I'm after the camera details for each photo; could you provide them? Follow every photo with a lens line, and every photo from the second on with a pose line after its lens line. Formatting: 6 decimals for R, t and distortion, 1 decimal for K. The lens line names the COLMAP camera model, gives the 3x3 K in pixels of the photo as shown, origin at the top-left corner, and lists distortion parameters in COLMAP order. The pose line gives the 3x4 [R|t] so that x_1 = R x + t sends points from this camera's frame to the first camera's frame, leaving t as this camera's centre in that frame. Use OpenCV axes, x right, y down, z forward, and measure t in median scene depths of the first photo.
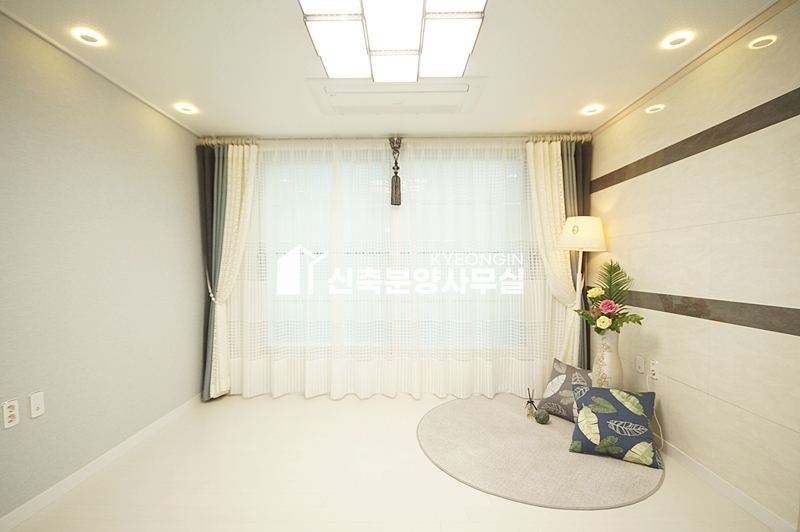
lens RADIAL K [[354.7, 0, 396.8], [0, 354.7, 276.3], [0, 0, 1]] dist [0.000709, -0.007741]
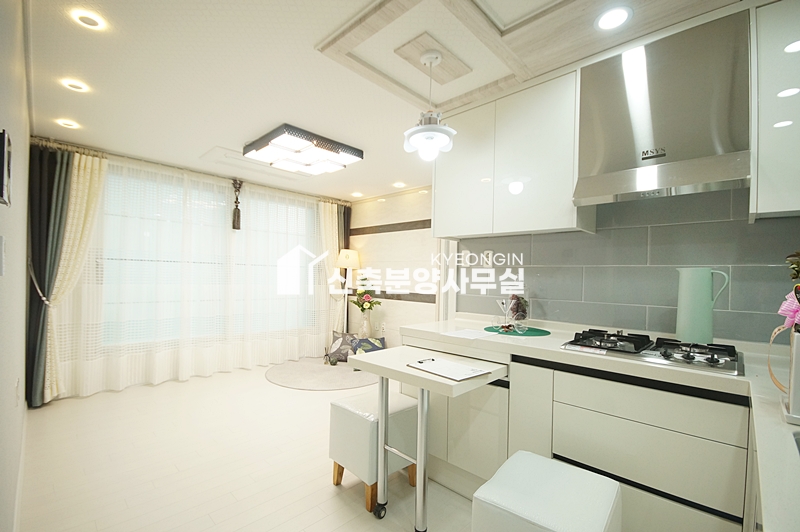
lens RADIAL K [[354.7, 0, 397.0], [0, 354.7, 276.5], [0, 0, 1]] dist [0.000709, -0.007741]
pose [[0.693450, 0.021925, 0.720171, -0.558228], [-0.007529, 0.999703, -0.023186, 0.008040], [-0.720465, 0.010656, 0.693409, -0.392502]]
